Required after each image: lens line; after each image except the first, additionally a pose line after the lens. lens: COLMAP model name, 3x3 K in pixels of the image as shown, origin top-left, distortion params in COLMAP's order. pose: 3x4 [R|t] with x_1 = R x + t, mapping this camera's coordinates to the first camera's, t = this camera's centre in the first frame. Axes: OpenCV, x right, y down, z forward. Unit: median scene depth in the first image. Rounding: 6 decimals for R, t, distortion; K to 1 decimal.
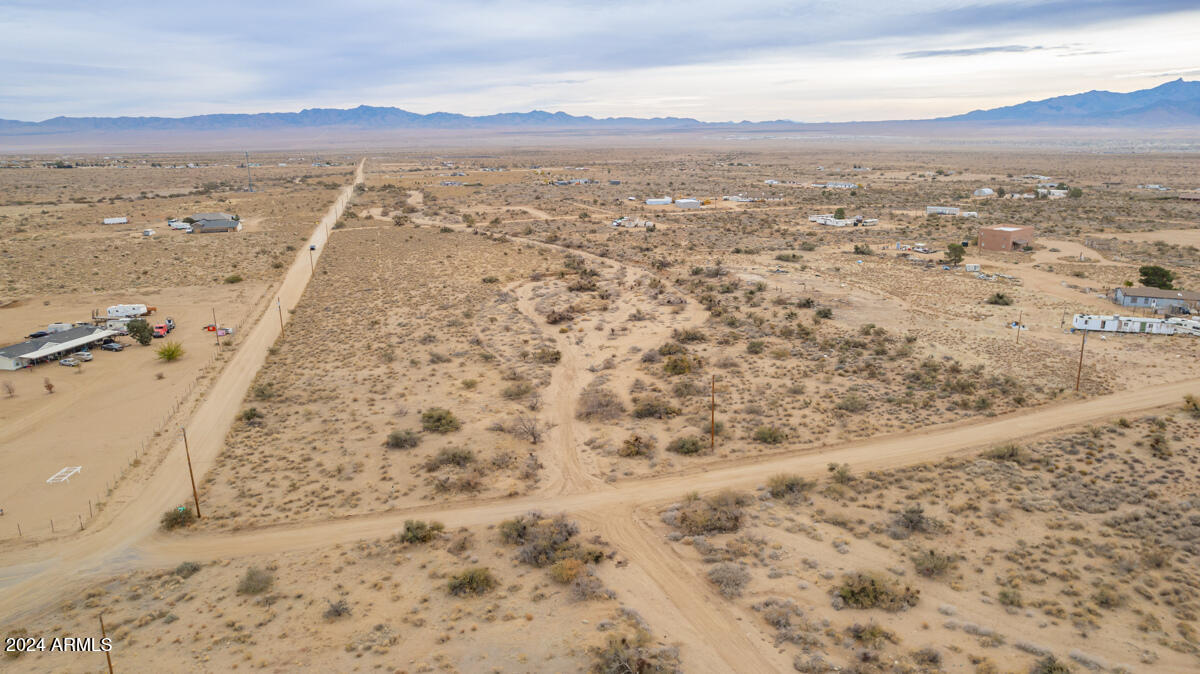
lens RADIAL K [[768.6, 0, 599.1], [0, 768.6, 335.7], [0, 0, 1]] dist [-0.079602, 0.071068]
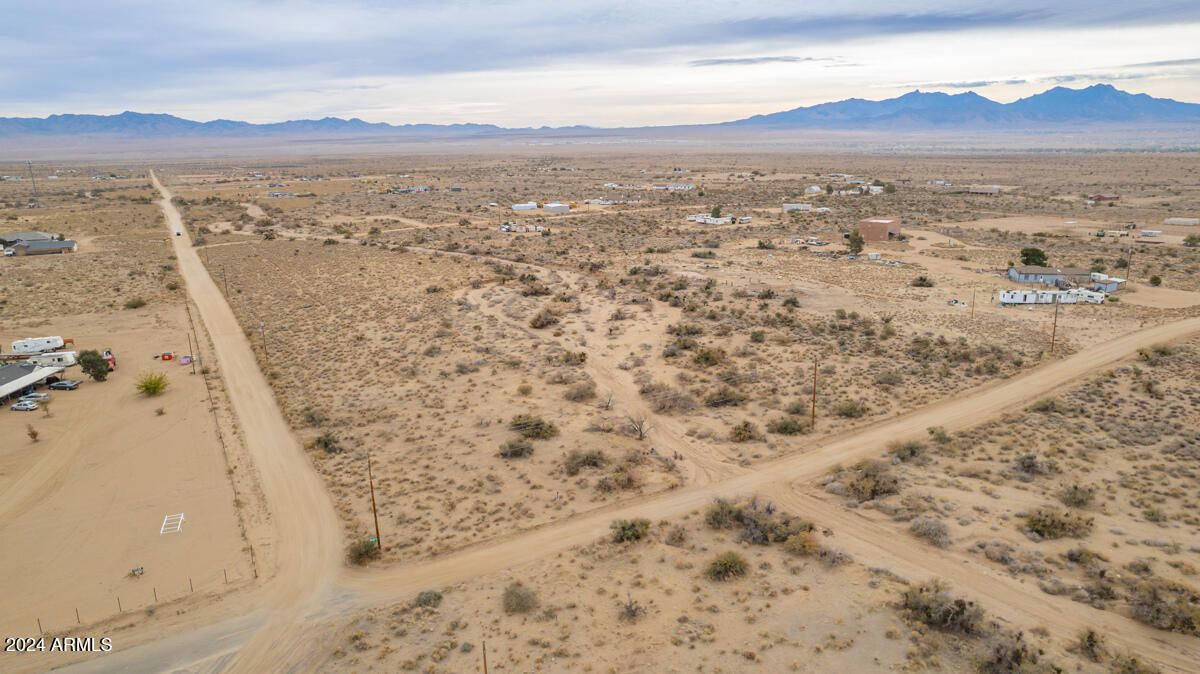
lens RADIAL K [[768.6, 0, 598.8], [0, 768.6, 342.0], [0, 0, 1]] dist [-0.079602, 0.071068]
pose [[0.968405, -0.067308, 0.240127, -0.298367], [0.067198, 0.997702, 0.008654, -0.001217], [-0.240157, 0.007755, 0.970703, 0.015811]]
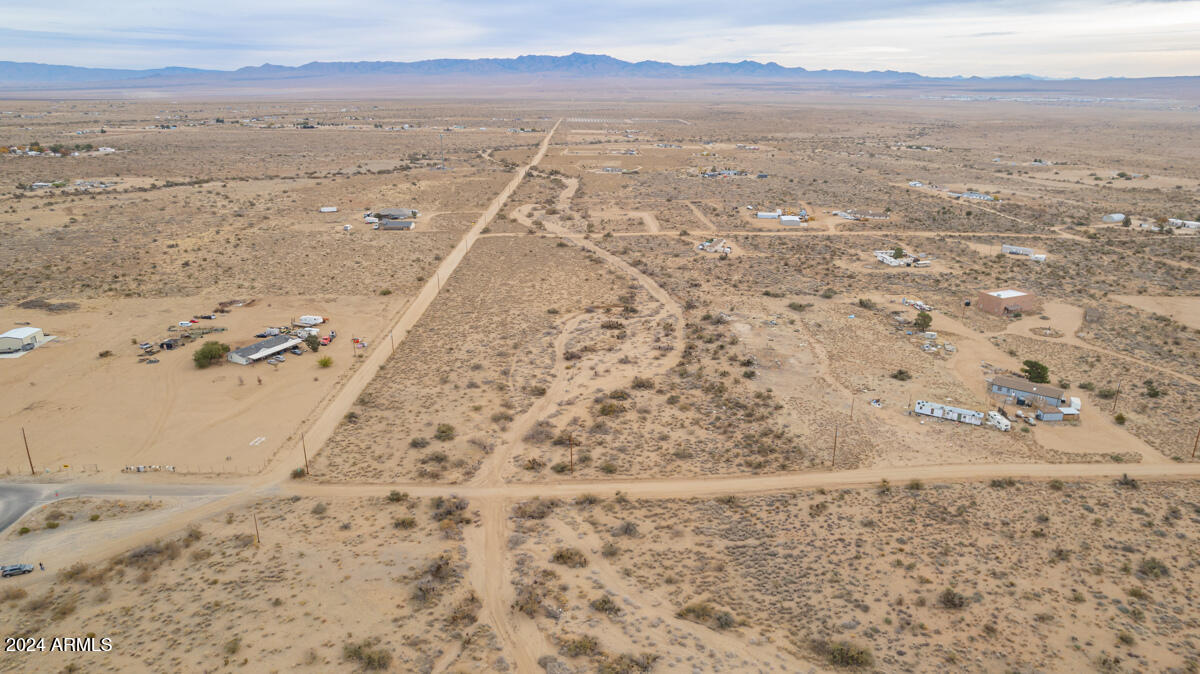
lens RADIAL K [[768.6, 0, 599.8], [0, 768.6, 332.8], [0, 0, 1]] dist [-0.079602, 0.071068]
pose [[0.966091, 0.094293, -0.240368, 0.458476], [-0.079943, 0.994423, 0.068788, -0.227574], [0.245514, -0.047240, 0.968241, -0.525900]]
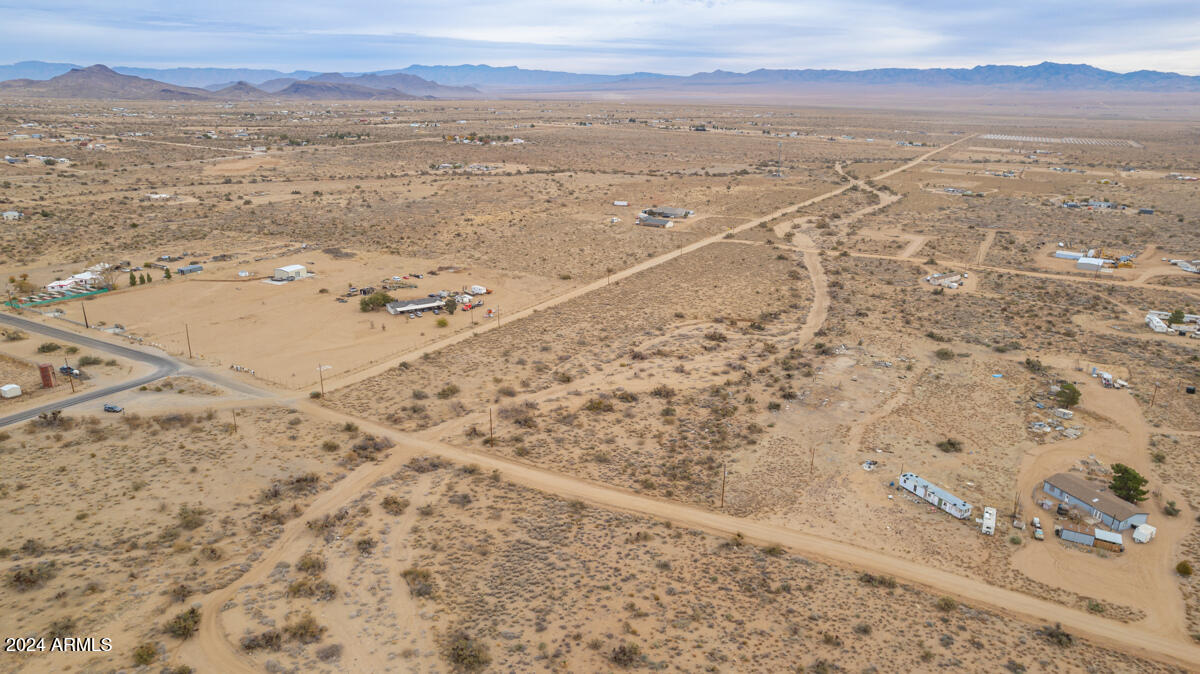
lens RADIAL K [[768.6, 0, 601.9], [0, 768.6, 330.9], [0, 0, 1]] dist [-0.079602, 0.071068]
pose [[0.694430, 0.236429, -0.679609, 1.193225], [-0.202128, 0.970544, 0.131106, -0.333397], [0.690588, 0.046324, 0.721764, -0.165077]]
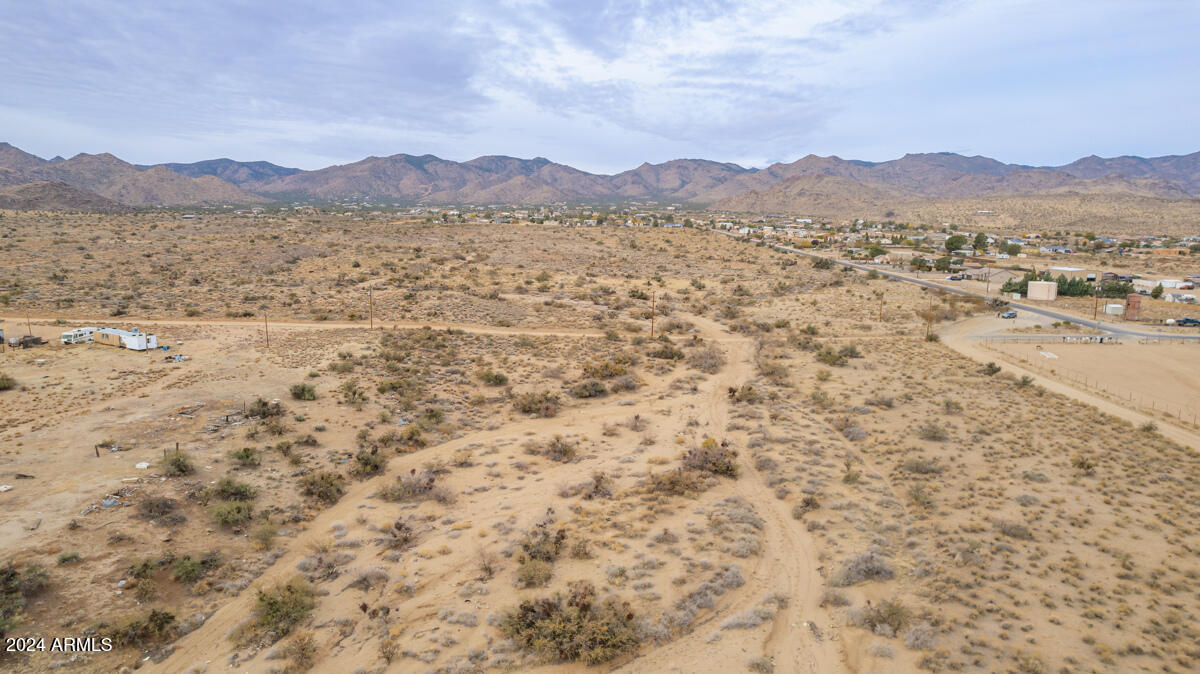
lens RADIAL K [[768.6, 0, 602.7], [0, 768.6, 337.1], [0, 0, 1]] dist [-0.079602, 0.071068]
pose [[-0.962447, -0.046943, 0.267381, -0.148607], [0.064337, 0.917433, 0.392654, -0.392386], [-0.263736, 0.395111, -0.879960, 1.887273]]
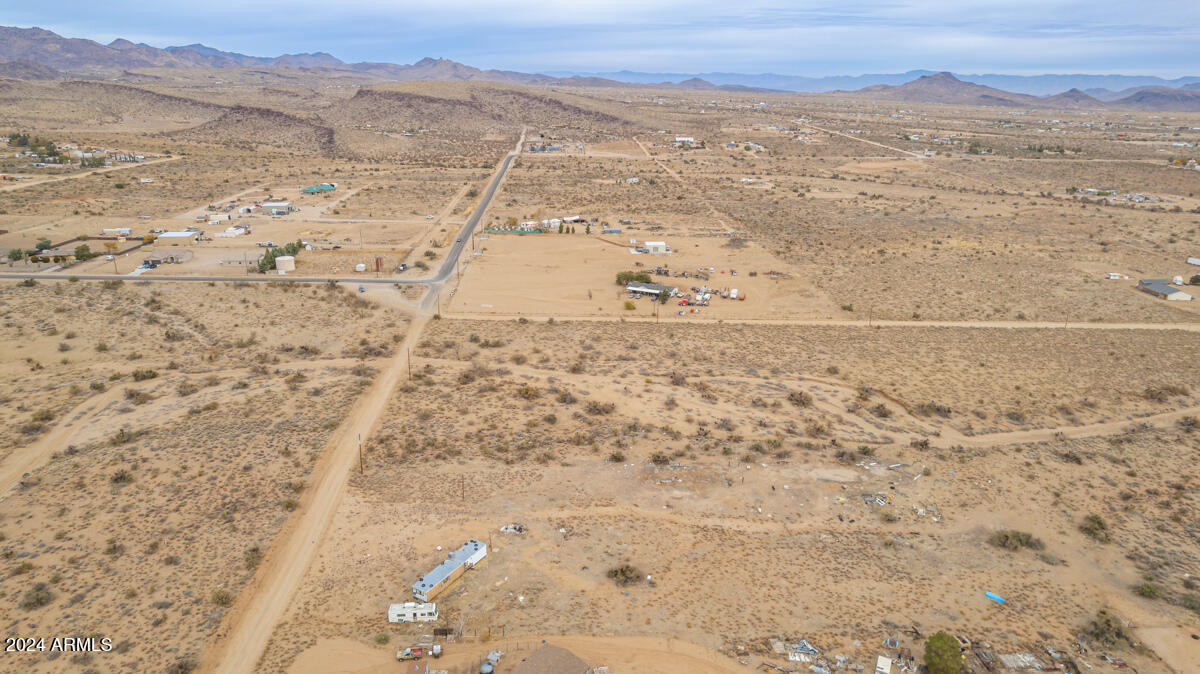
lens RADIAL K [[768.6, 0, 602.8], [0, 768.6, 339.5], [0, 0, 1]] dist [-0.079602, 0.071068]
pose [[-0.228531, 0.318094, -0.920103, 1.601880], [-0.261976, 0.890158, 0.372810, -0.743029], [0.937626, 0.326244, -0.120096, 1.348976]]
